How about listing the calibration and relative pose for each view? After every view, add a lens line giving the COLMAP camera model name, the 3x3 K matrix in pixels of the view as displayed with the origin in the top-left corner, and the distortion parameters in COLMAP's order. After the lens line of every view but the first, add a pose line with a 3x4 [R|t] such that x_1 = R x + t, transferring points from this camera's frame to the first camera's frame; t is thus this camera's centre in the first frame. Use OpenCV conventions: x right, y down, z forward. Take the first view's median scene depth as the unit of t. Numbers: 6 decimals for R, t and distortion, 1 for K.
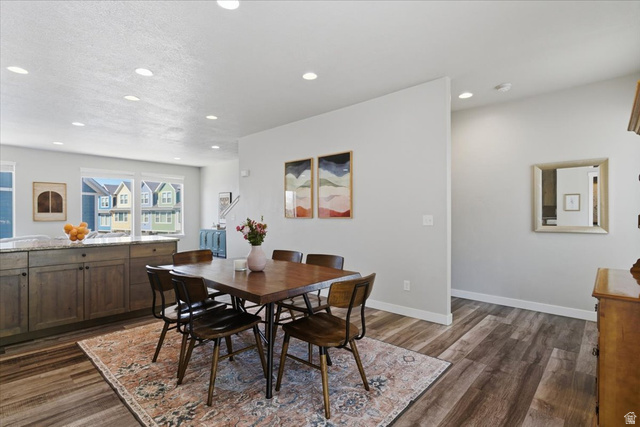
lens RADIAL K [[313.2, 0, 322.8], [0, 313.2, 215.4], [0, 0, 1]] dist [0.003009, 0.000382]
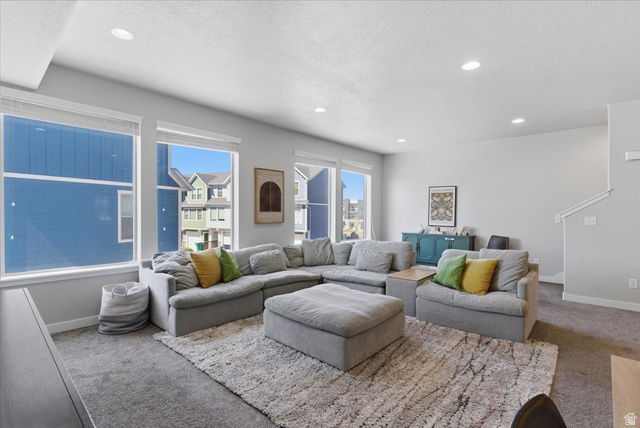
lens RADIAL K [[313.2, 0, 320.3], [0, 313.2, 215.0], [0, 0, 1]] dist [0.003009, 0.000382]
pose [[0.999880, 0.008360, 0.013057, -1.200648], [-0.008449, 0.999942, 0.006734, -0.010509], [-0.013000, -0.006844, 0.999892, 0.457083]]
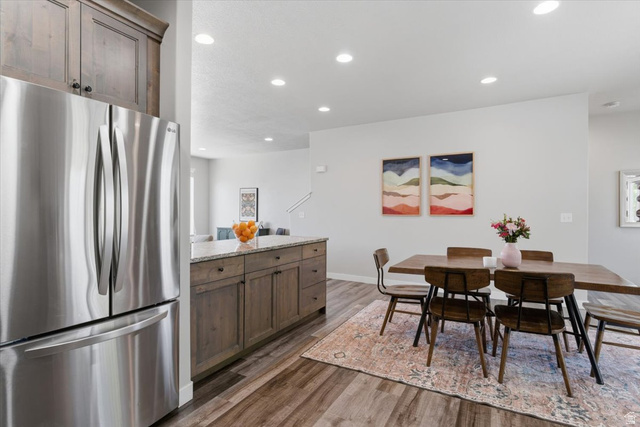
lens RADIAL K [[313.2, 0, 325.5], [0, 313.2, 215.9], [0, 0, 1]] dist [0.003009, 0.000382]
pose [[0.971431, -0.000518, 0.237322, -0.602484], [-0.001901, 0.999949, 0.009963, 0.000221], [-0.237314, -0.010129, 0.971380, 0.083726]]
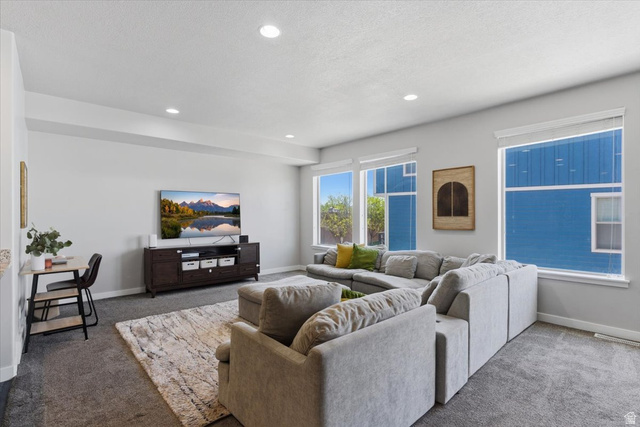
lens RADIAL K [[313.2, 0, 317.8], [0, 313.2, 215.7], [0, 0, 1]] dist [0.003009, 0.000382]
pose [[-0.112346, 0.000550, -0.993669, -0.349162], [-0.001618, 0.999998, 0.000737, -0.015479], [0.993668, 0.001690, -0.112345, 1.264741]]
